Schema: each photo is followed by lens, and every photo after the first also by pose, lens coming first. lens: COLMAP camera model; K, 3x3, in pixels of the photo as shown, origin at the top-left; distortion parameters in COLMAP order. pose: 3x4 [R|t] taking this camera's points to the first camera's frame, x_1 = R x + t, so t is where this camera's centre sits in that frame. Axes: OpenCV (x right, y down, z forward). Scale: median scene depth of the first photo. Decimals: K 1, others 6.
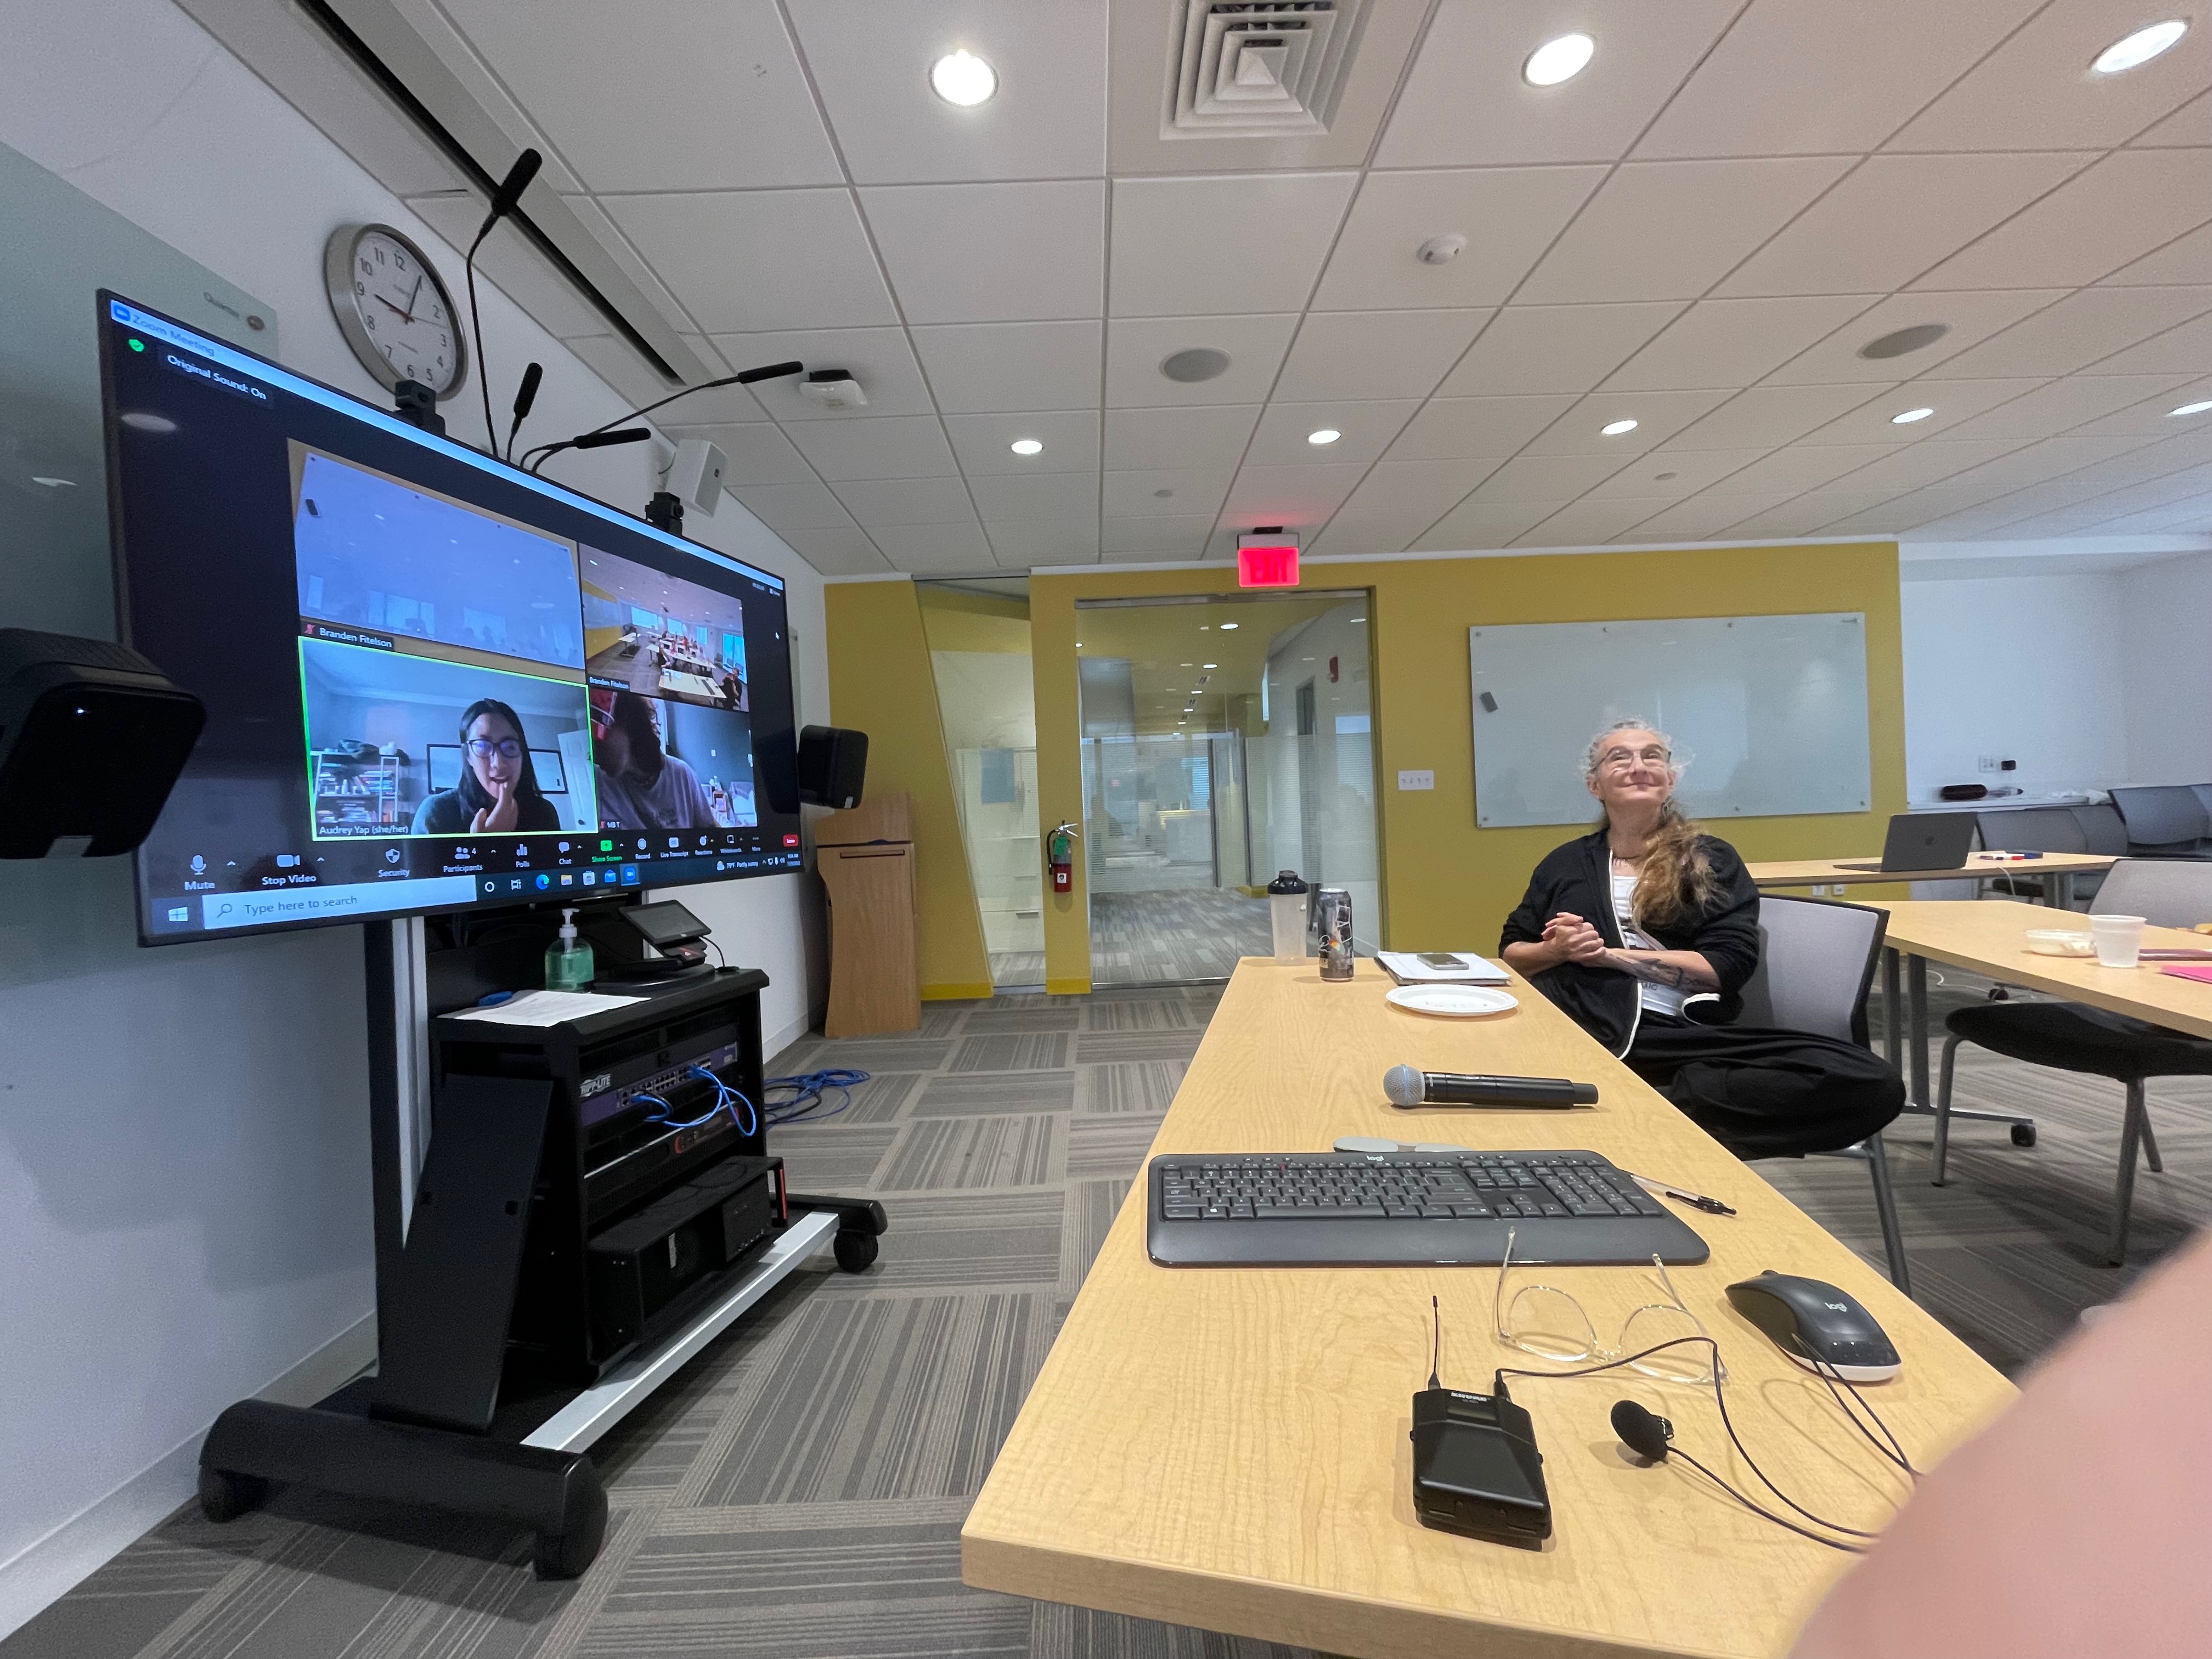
lens RADIAL K [[890.8, 0, 1107.2], [0, 890.8, 818.9], [0, 0, 1]] dist [-0.000953, 0.000579]
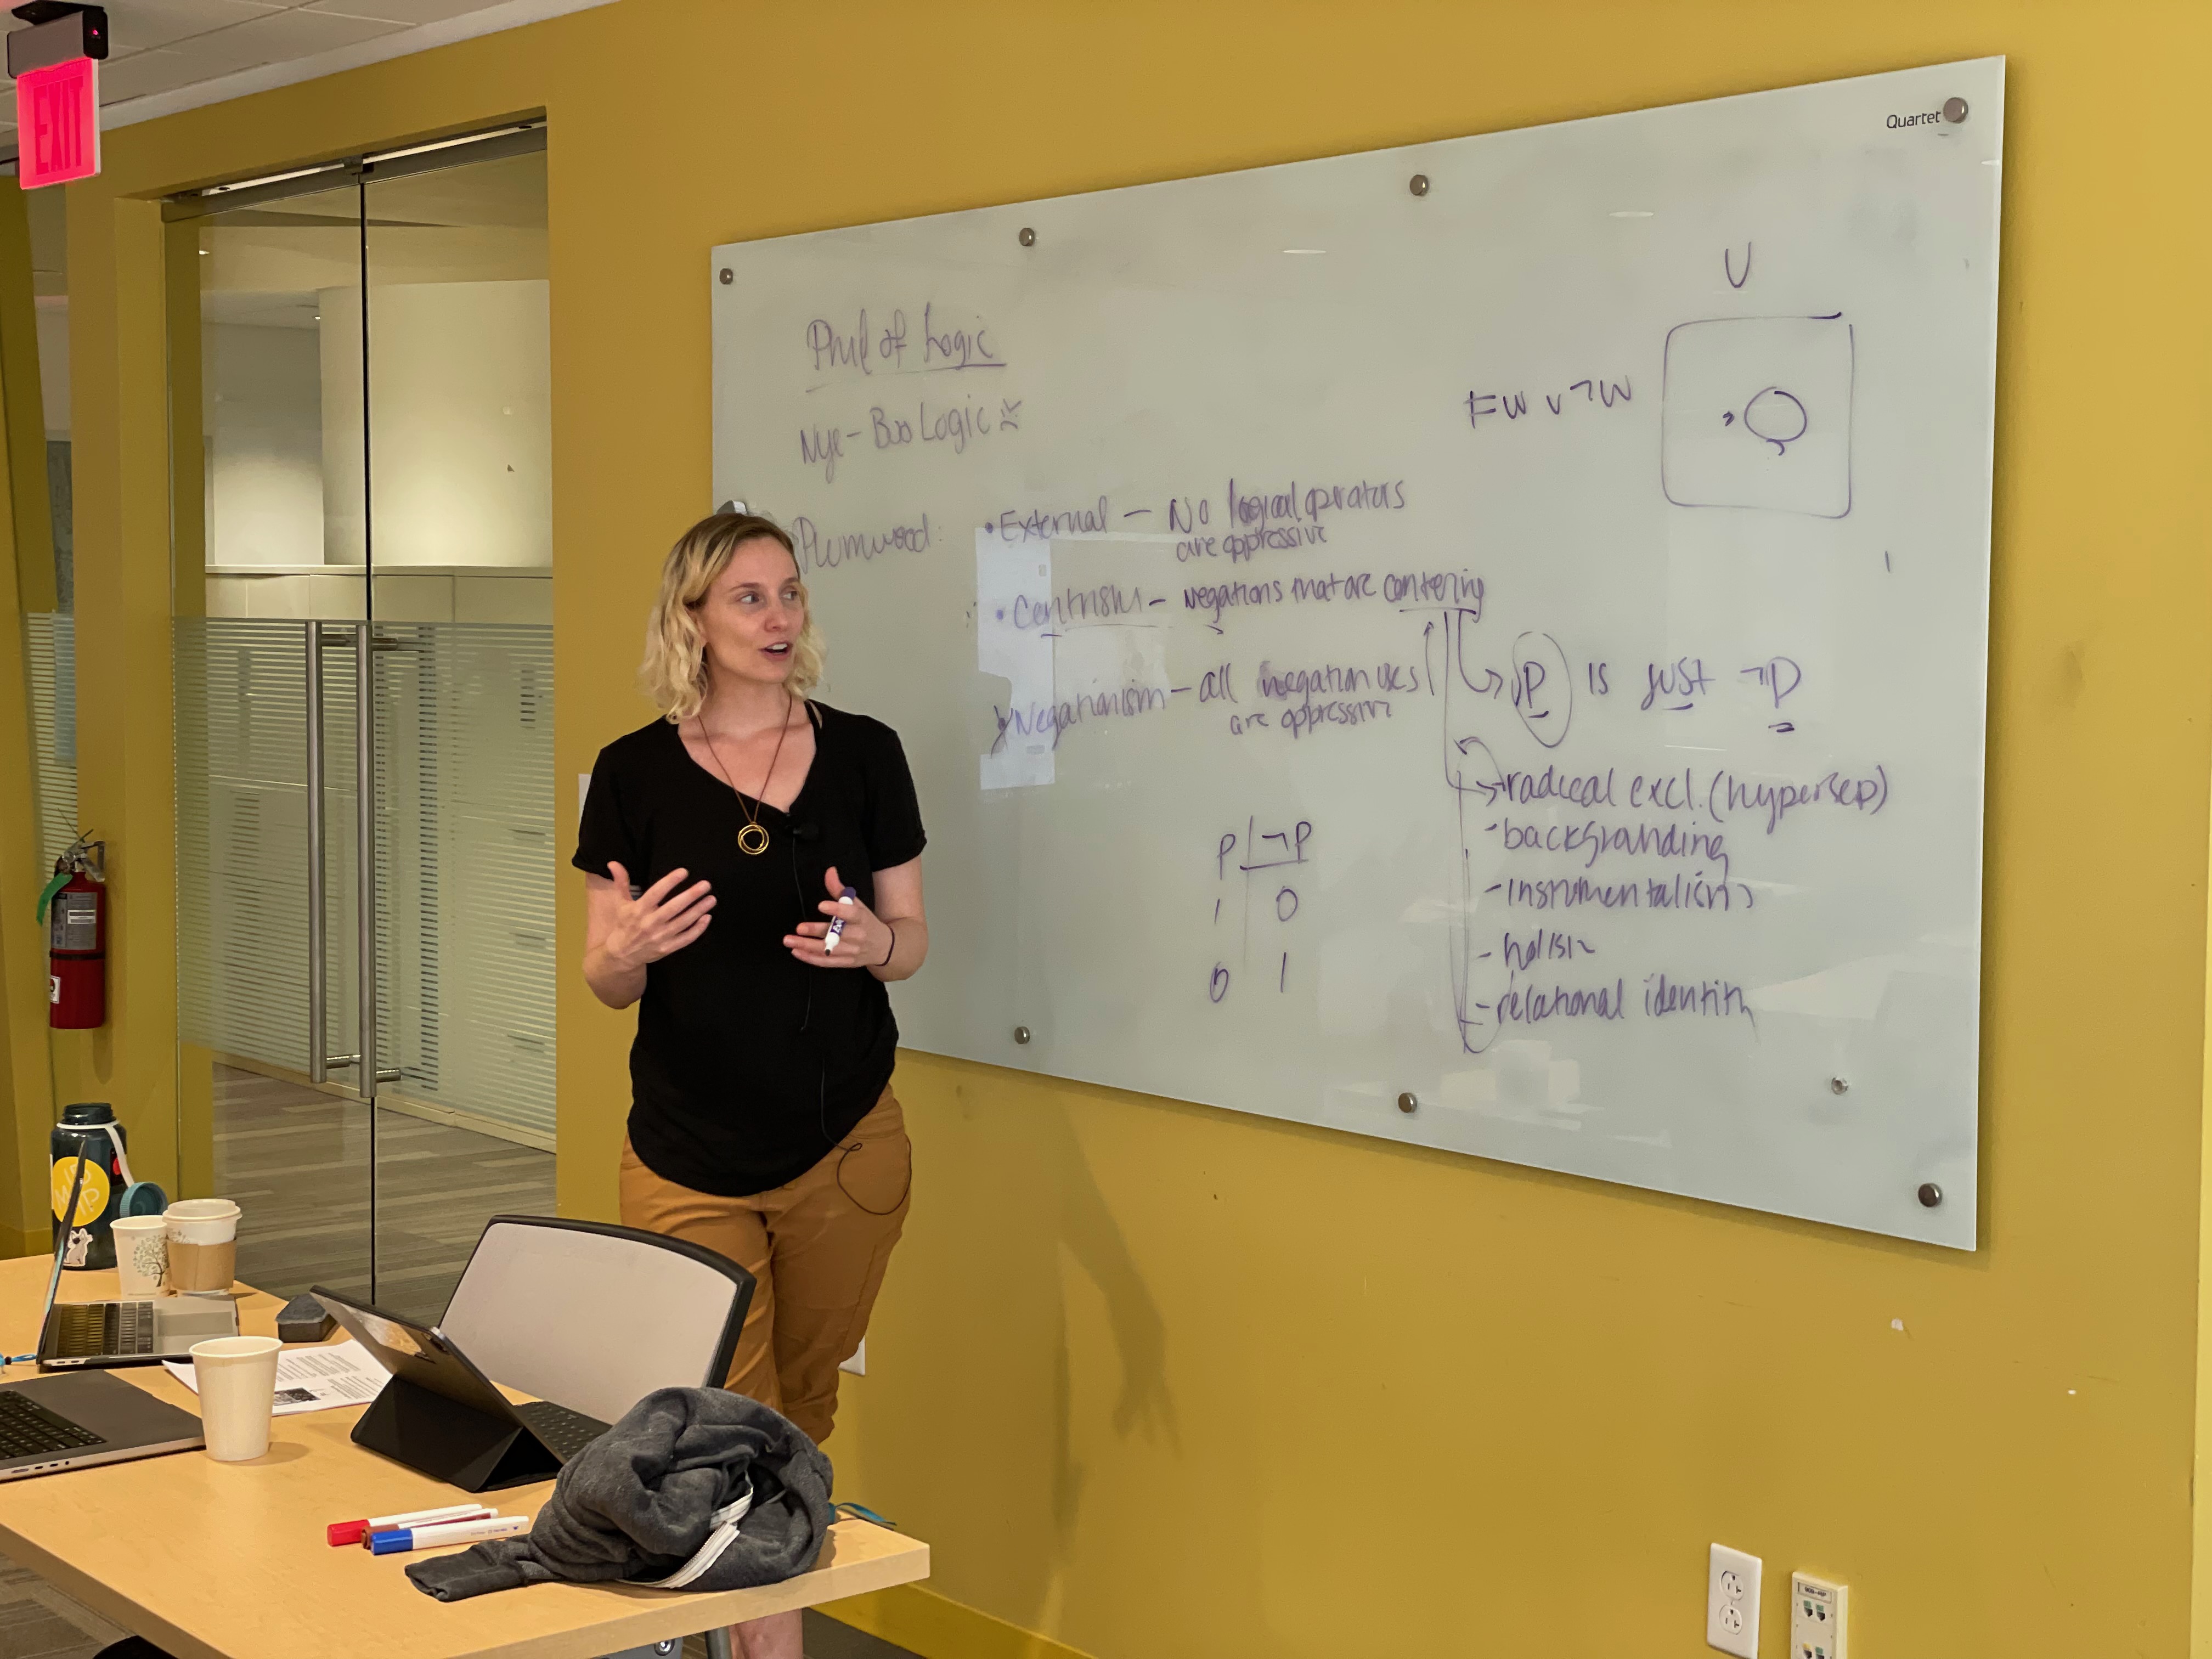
lens RADIAL K [[3307.8, 0, 1145.5], [0, 3307.8, 796.8], [0, 0, 1]] dist [0.164766, -0.391196]
pose [[0.622424, 0.093162, -0.777116, 3.629467], [-0.035861, 0.995243, 0.090589, -0.426041], [0.781858, -0.028517, 0.622804, 1.412788]]
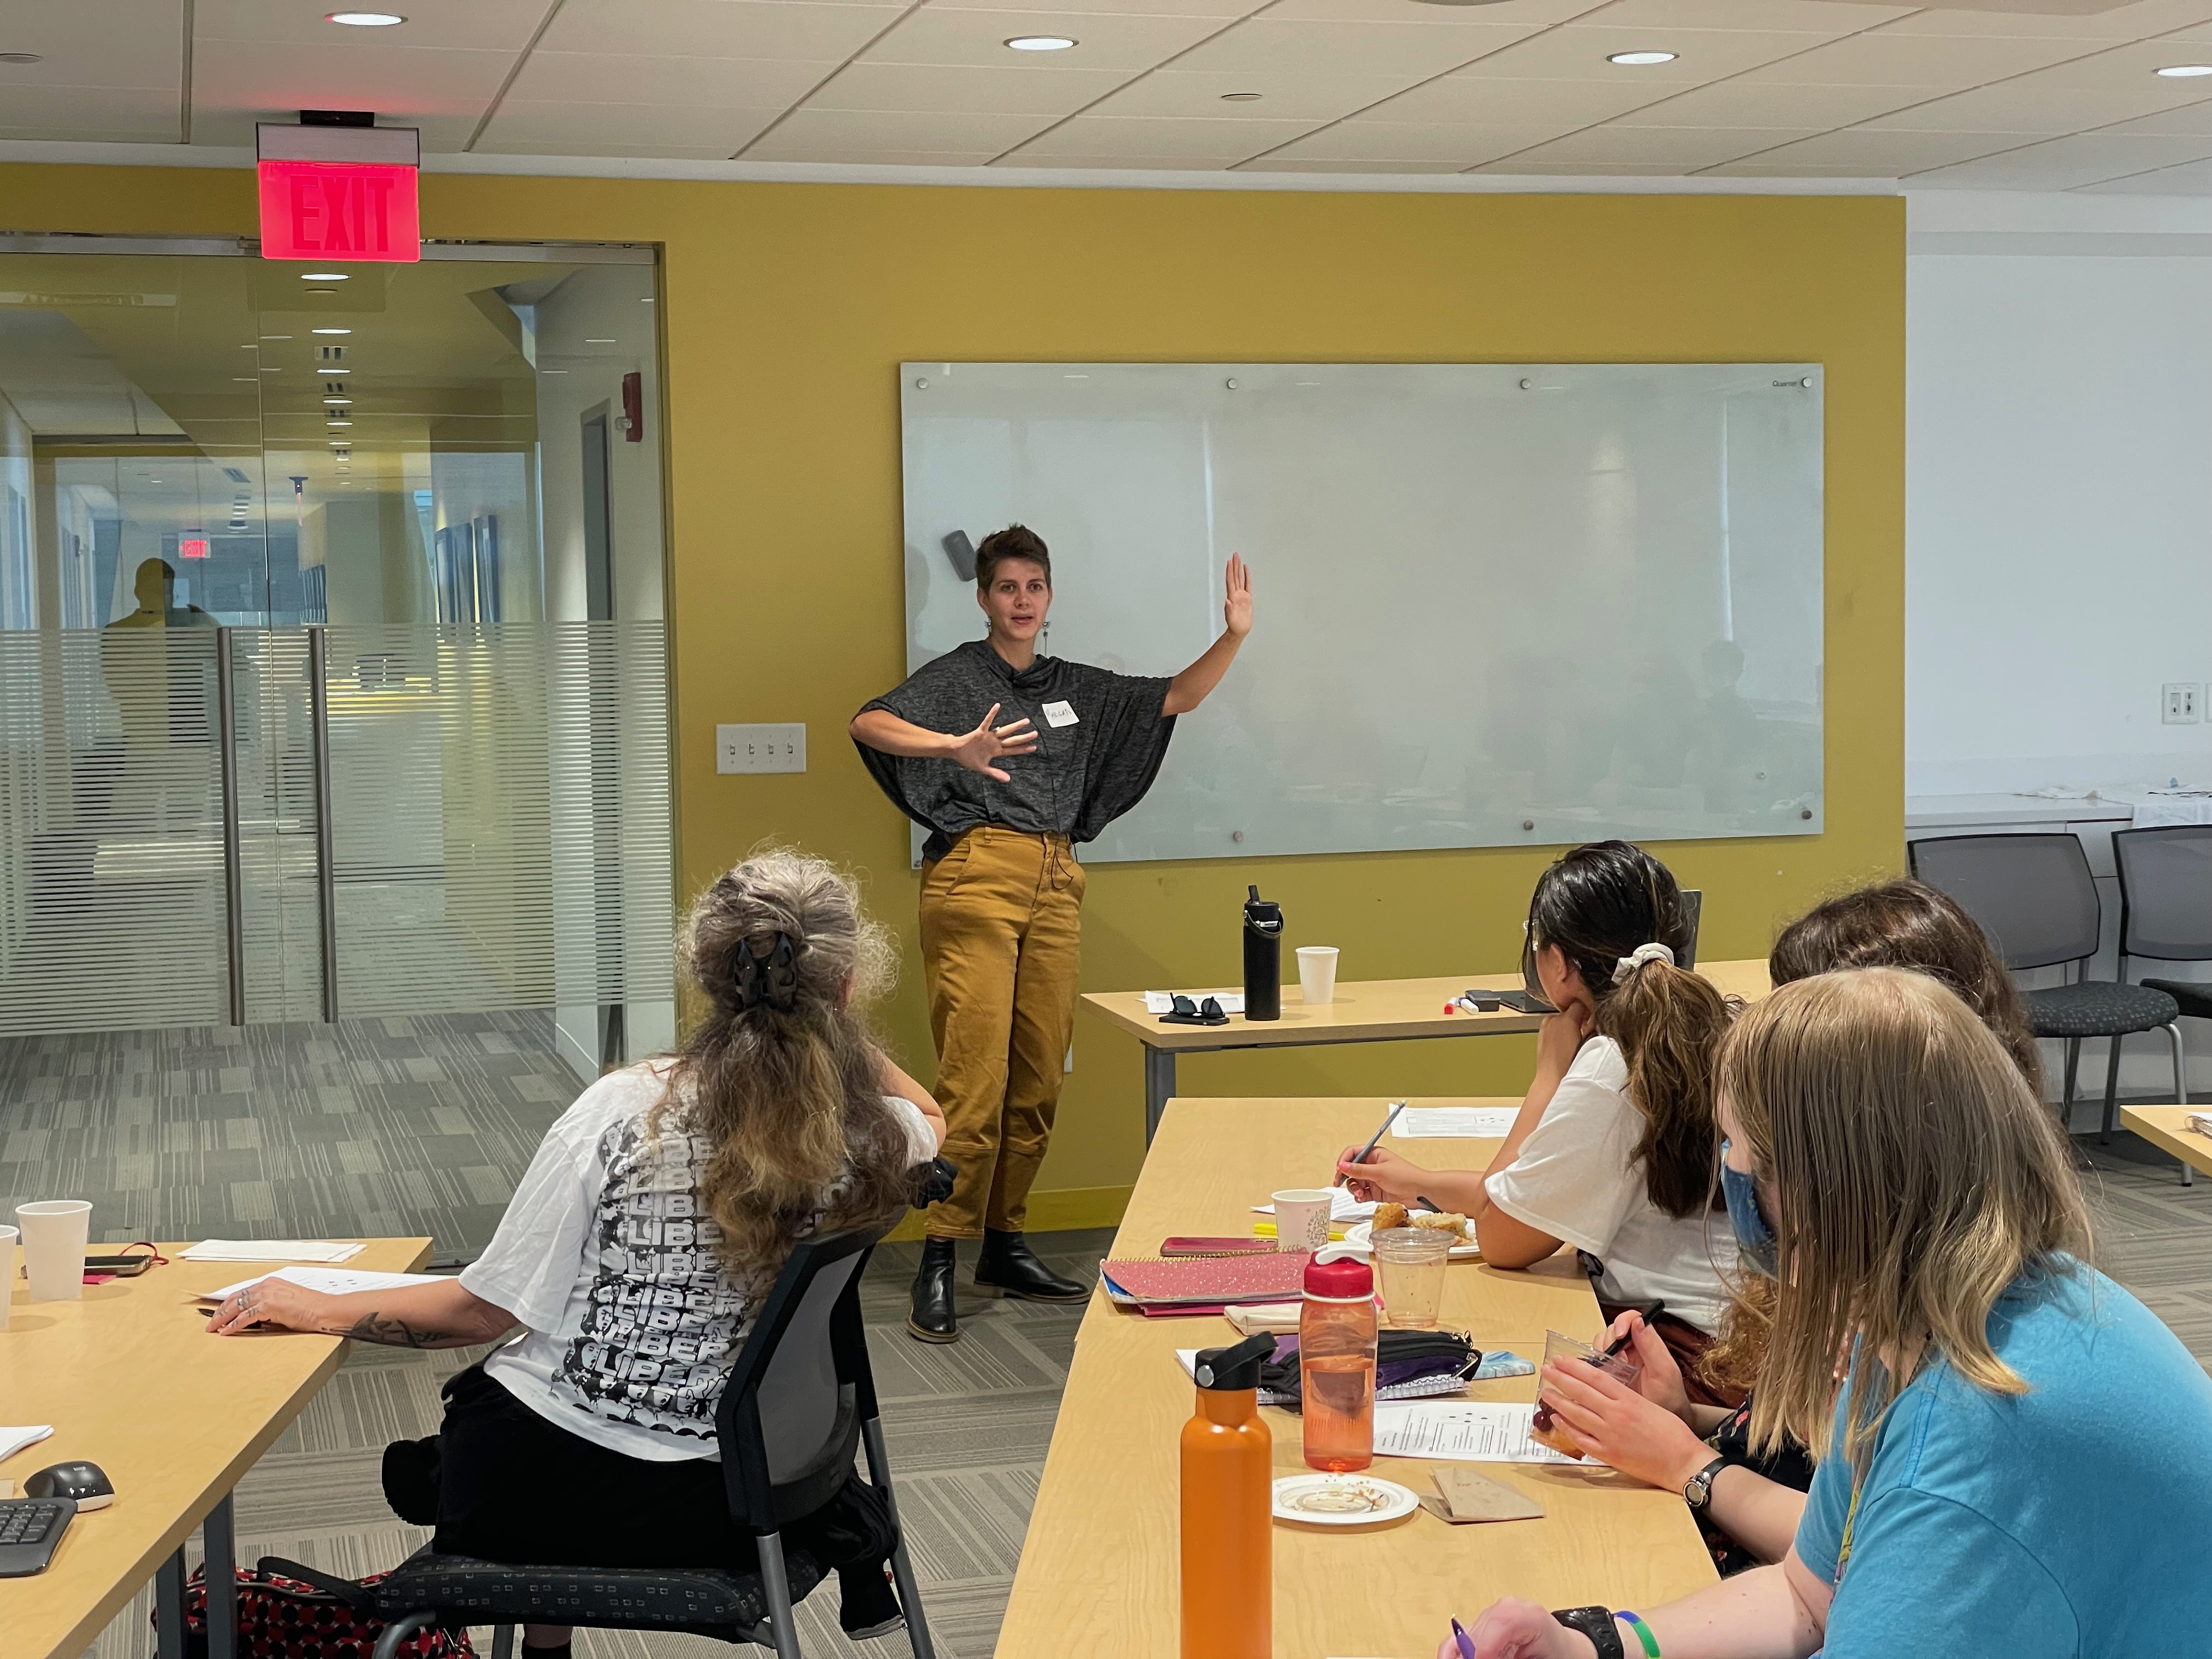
lens RADIAL K [[3312.7, 0, 1127.0], [0, 3312.7, 826.2], [0, 0, 1]] dist [0.125902, -0.082918]
pose [[0.965137, 0.007434, 0.261641, 0.342912], [-0.021444, 0.998482, 0.050734, -0.251303], [-0.260867, -0.054575, 0.963831, -1.322548]]
